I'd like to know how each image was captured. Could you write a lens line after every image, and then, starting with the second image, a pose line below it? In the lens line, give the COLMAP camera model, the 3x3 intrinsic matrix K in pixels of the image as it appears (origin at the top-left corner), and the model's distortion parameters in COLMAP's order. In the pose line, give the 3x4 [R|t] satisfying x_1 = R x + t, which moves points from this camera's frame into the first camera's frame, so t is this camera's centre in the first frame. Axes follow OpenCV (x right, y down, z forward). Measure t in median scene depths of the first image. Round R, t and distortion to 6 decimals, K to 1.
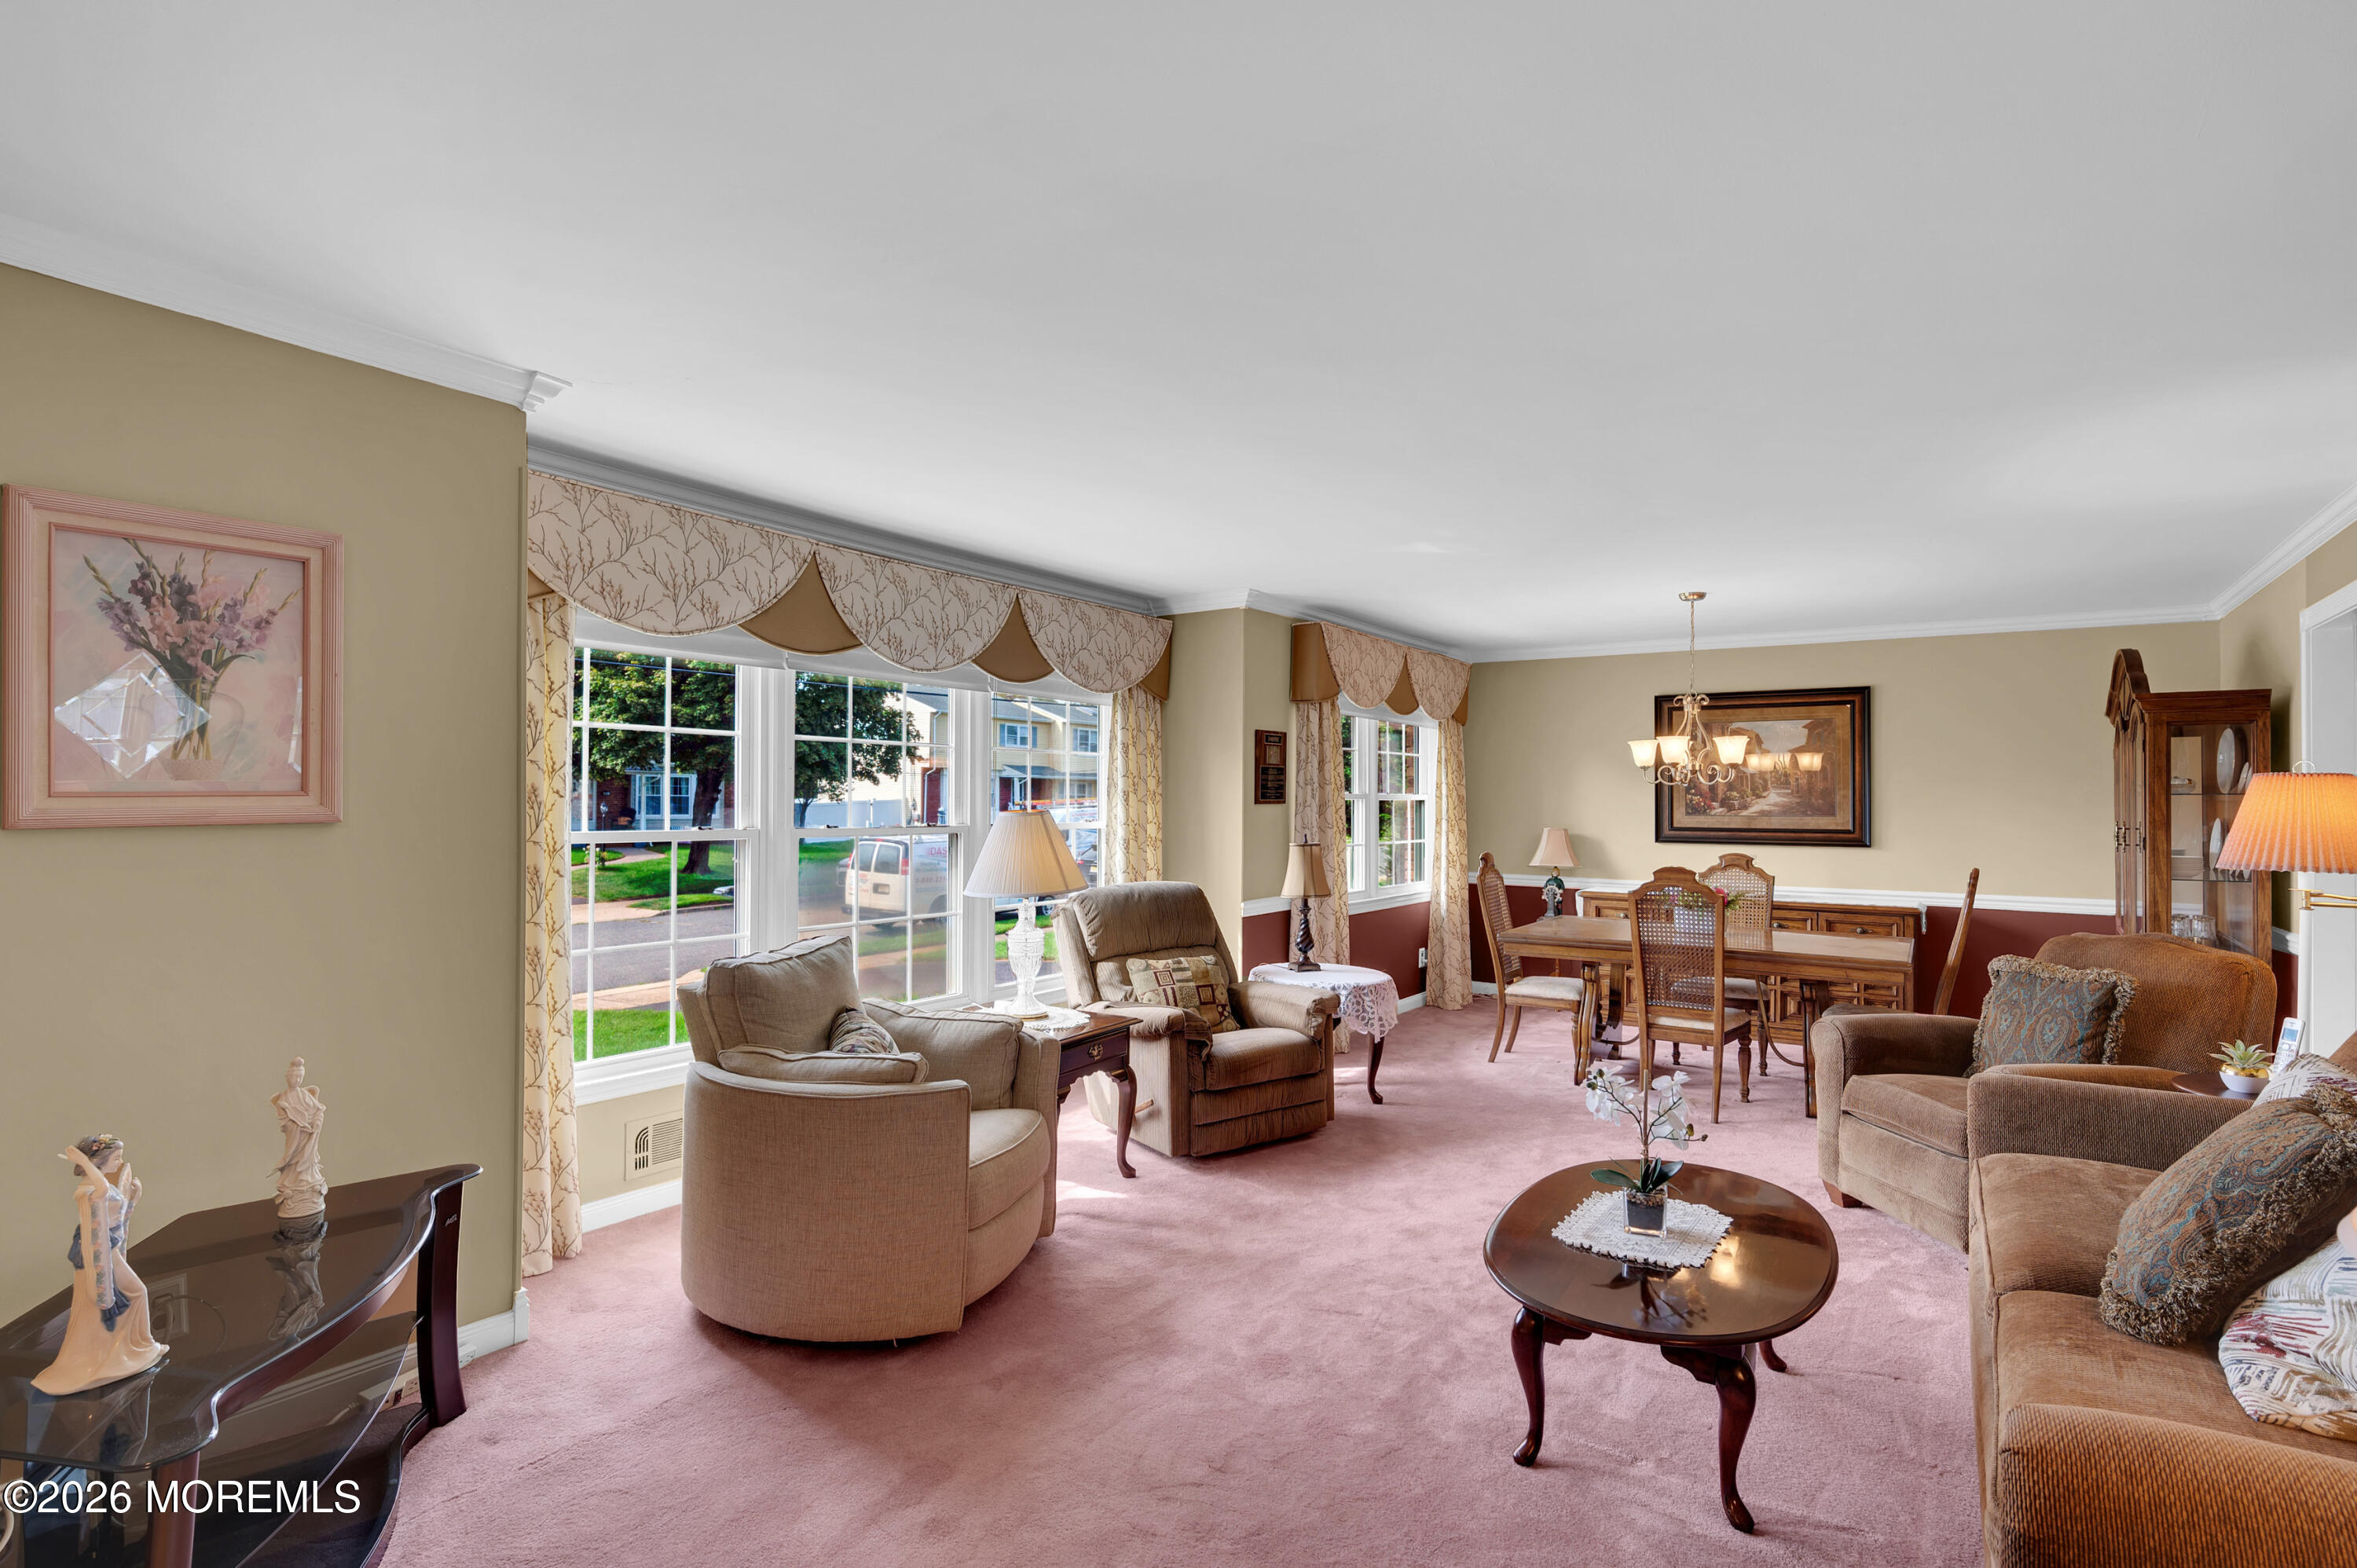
lens RADIAL K [[1175.5, 0, 1182.4], [0, 1175.5, 787.5], [0, 0, 1]] dist [0.000892, -0.000254]
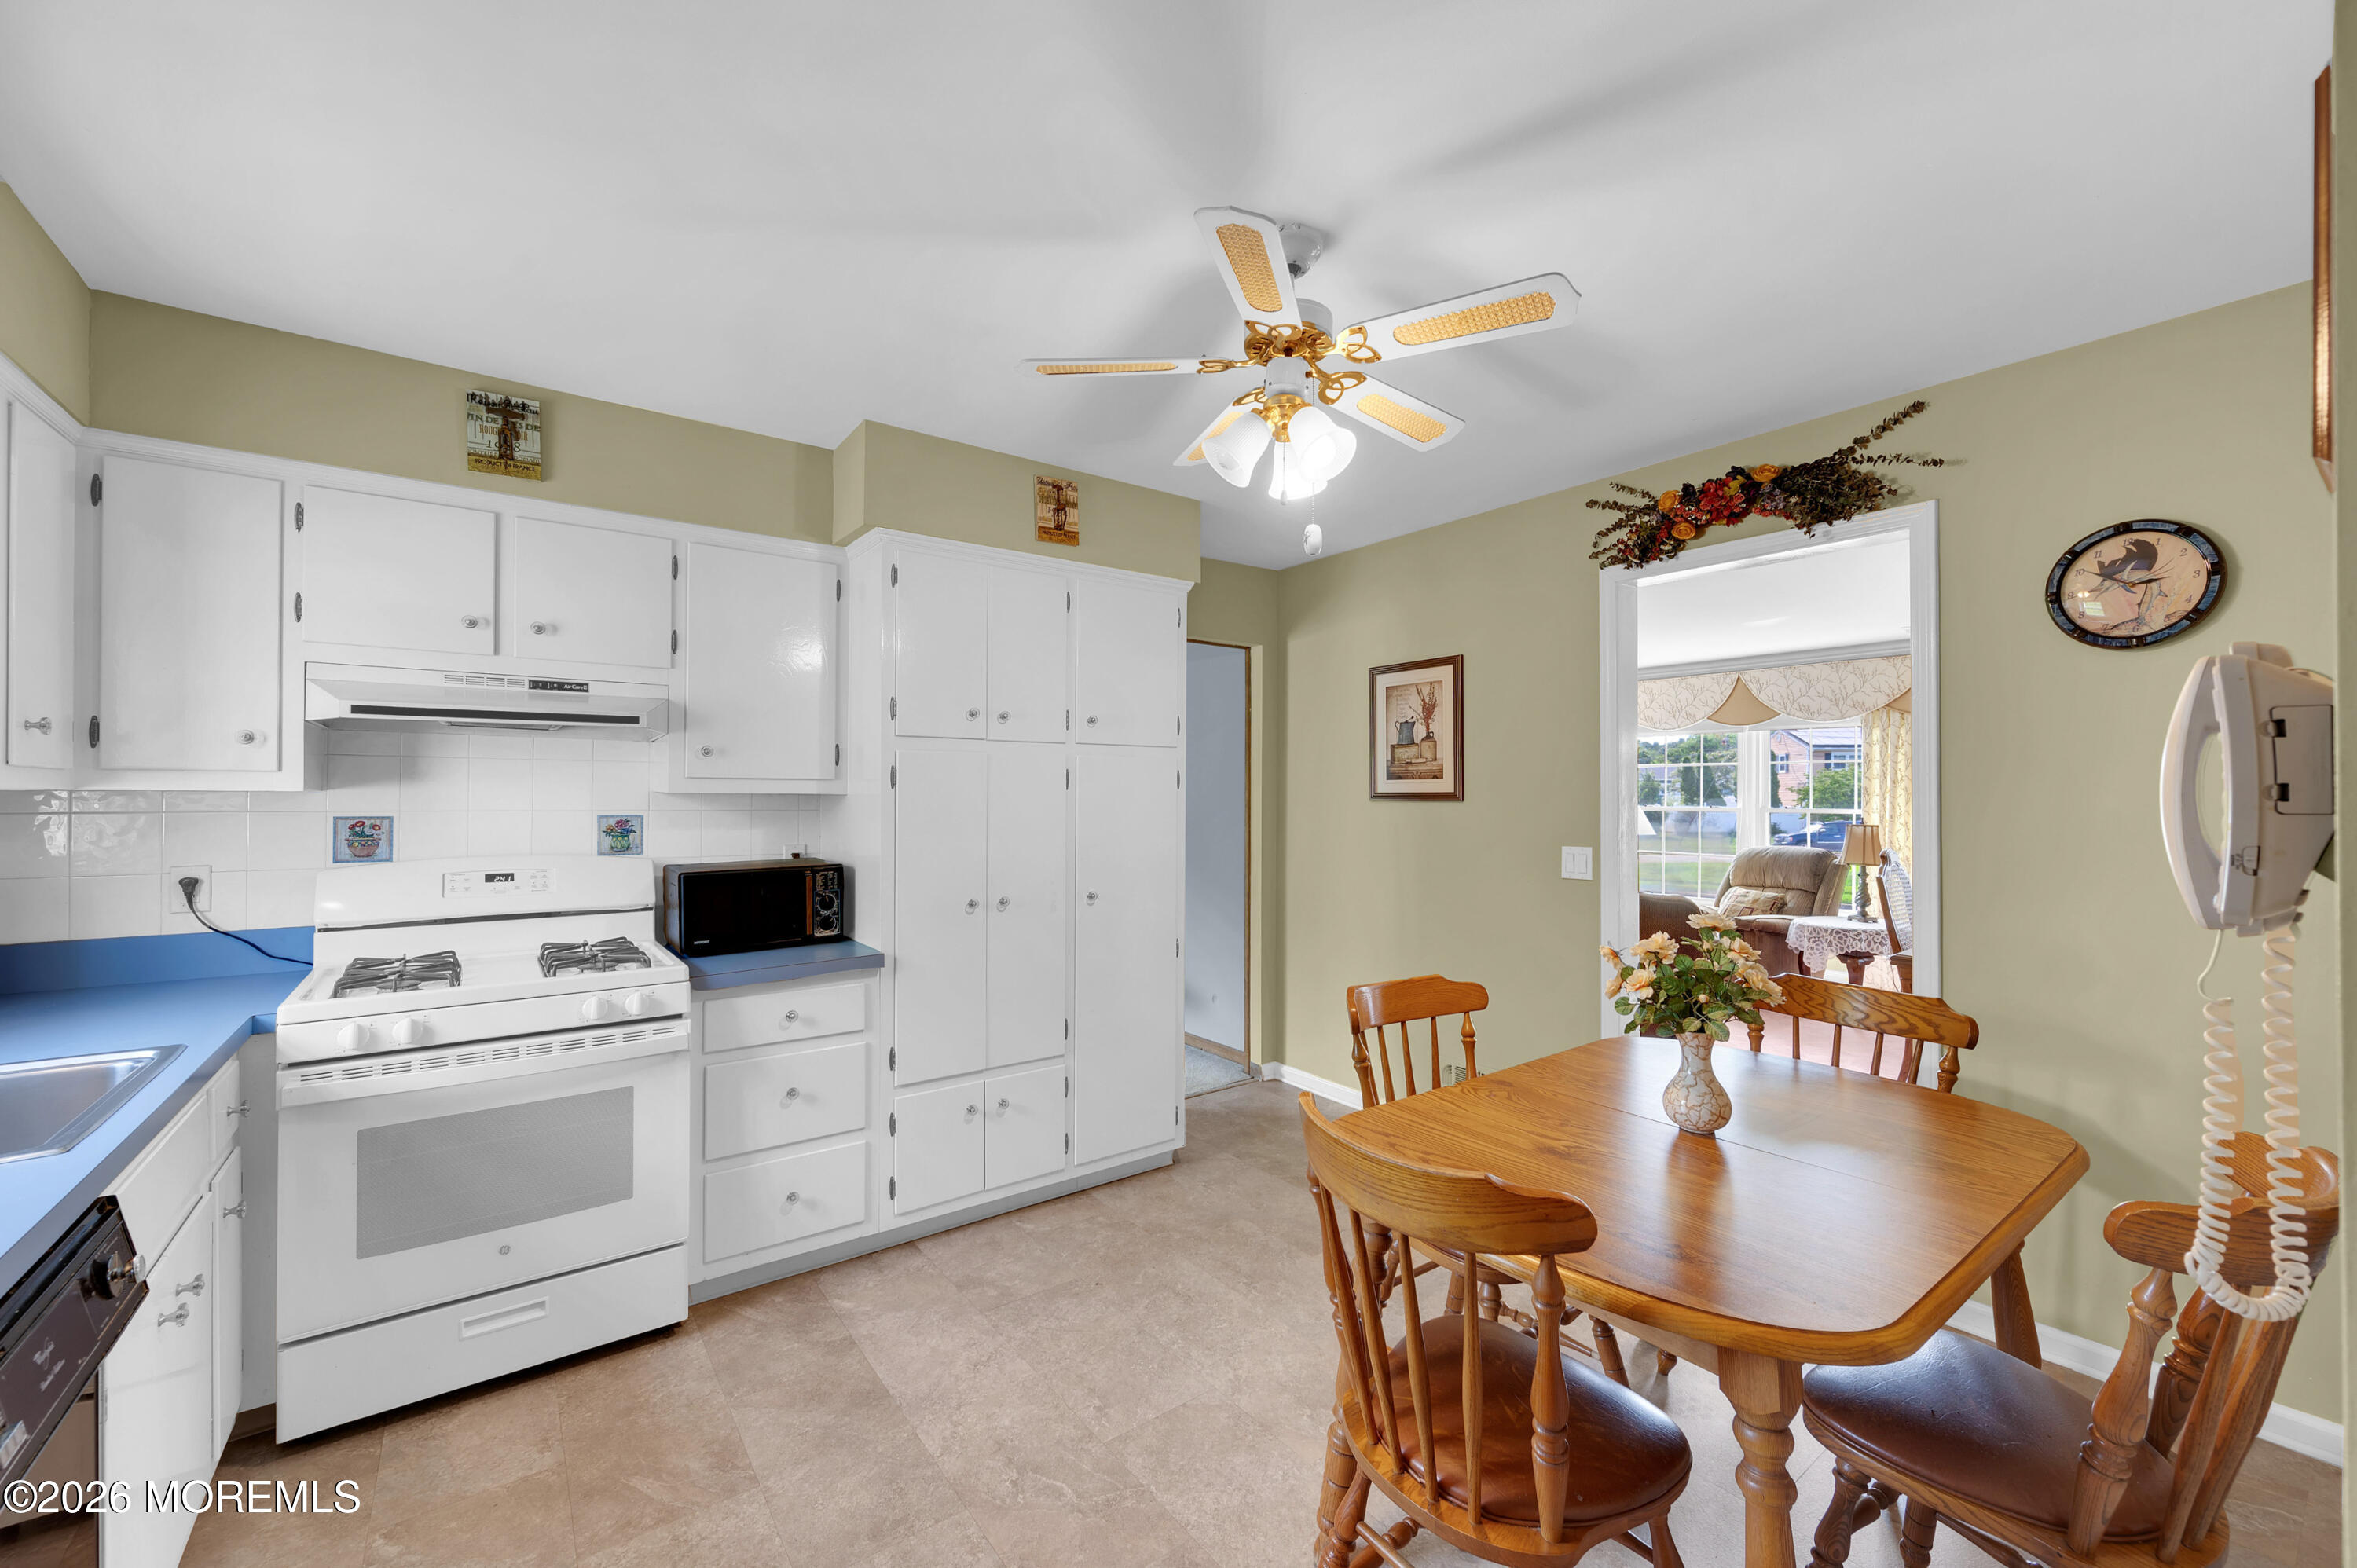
lens RADIAL K [[934.3, 0, 1191.0], [0, 934.3, 785.5], [0, 0, 1]] dist [-0.000415, -0.000117]
pose [[-0.330550, -0.013346, -0.943694, 1.339324], [0.005762, 0.999853, -0.016158, 0.016360], [0.943771, -0.010779, -0.330424, 0.634689]]
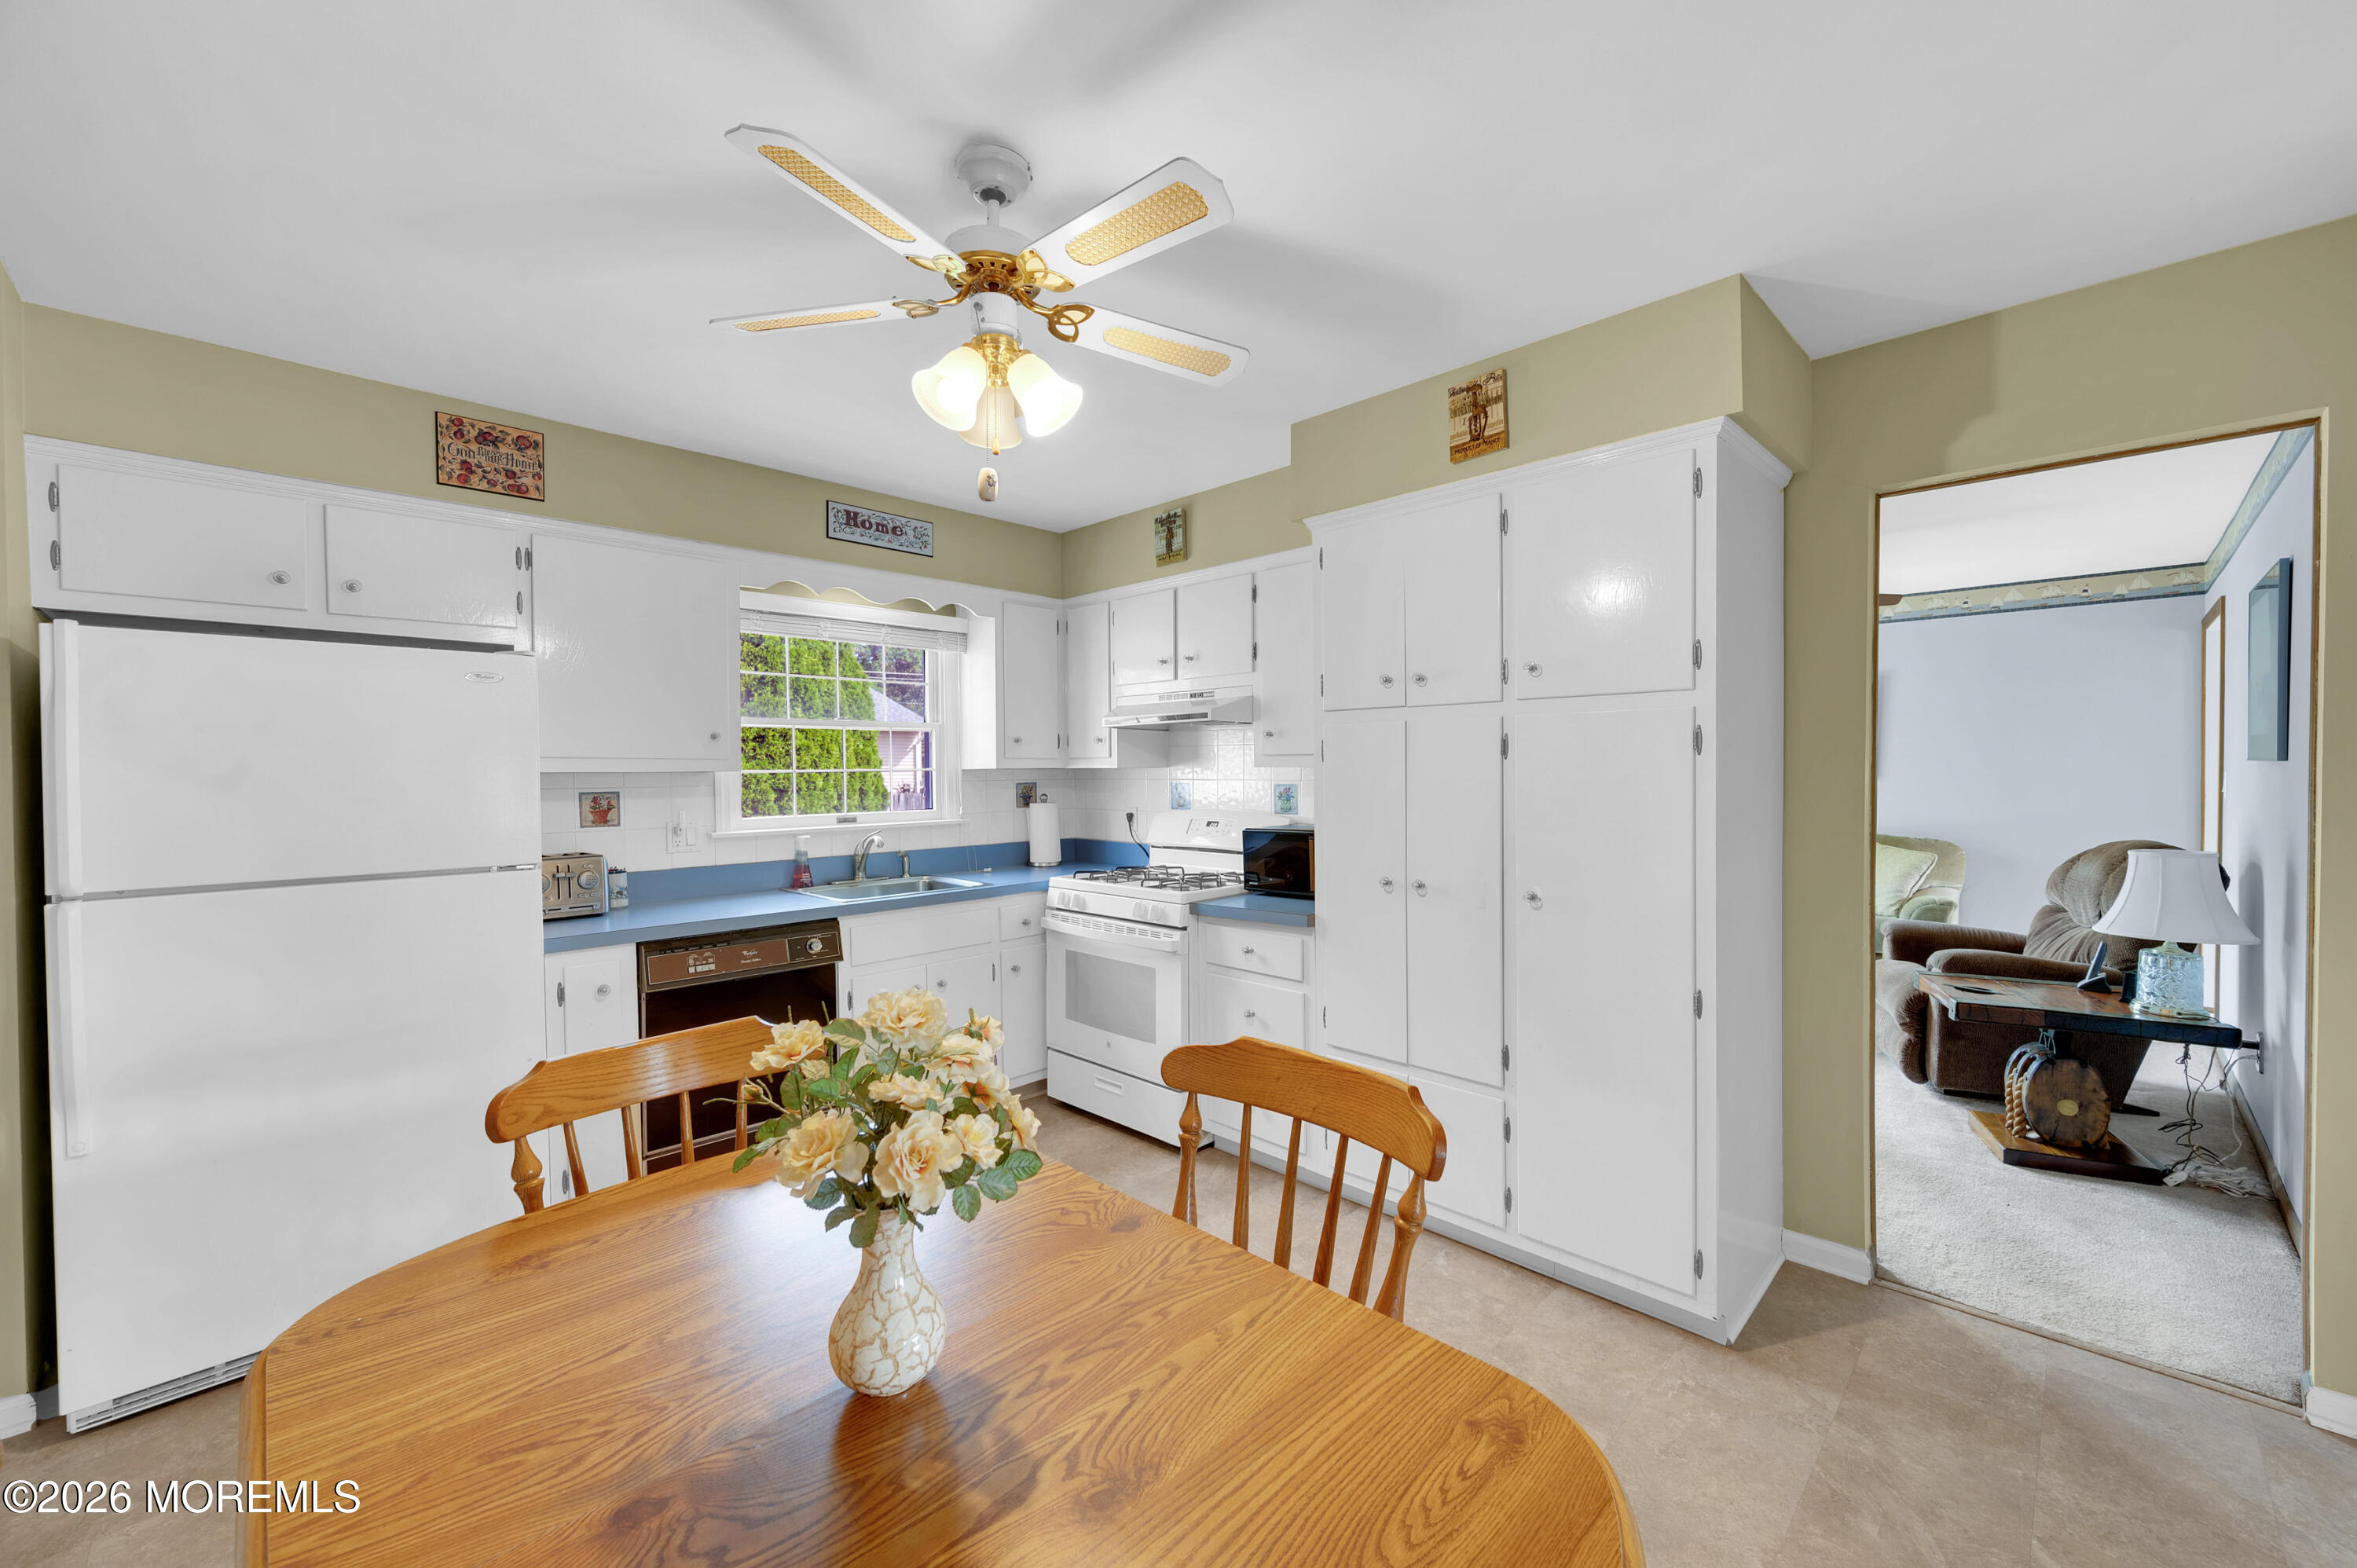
lens RADIAL K [[919.2, 0, 1166.6], [0, 919.2, 781.4], [0, 0, 1]] dist [-0.000769, -0.000084]
pose [[-0.979772, 0.000077, 0.200119, 0.913701], [0.000599, 0.999997, 0.002546, 0.018800], [-0.200118, 0.002615, -0.979768, 0.838613]]
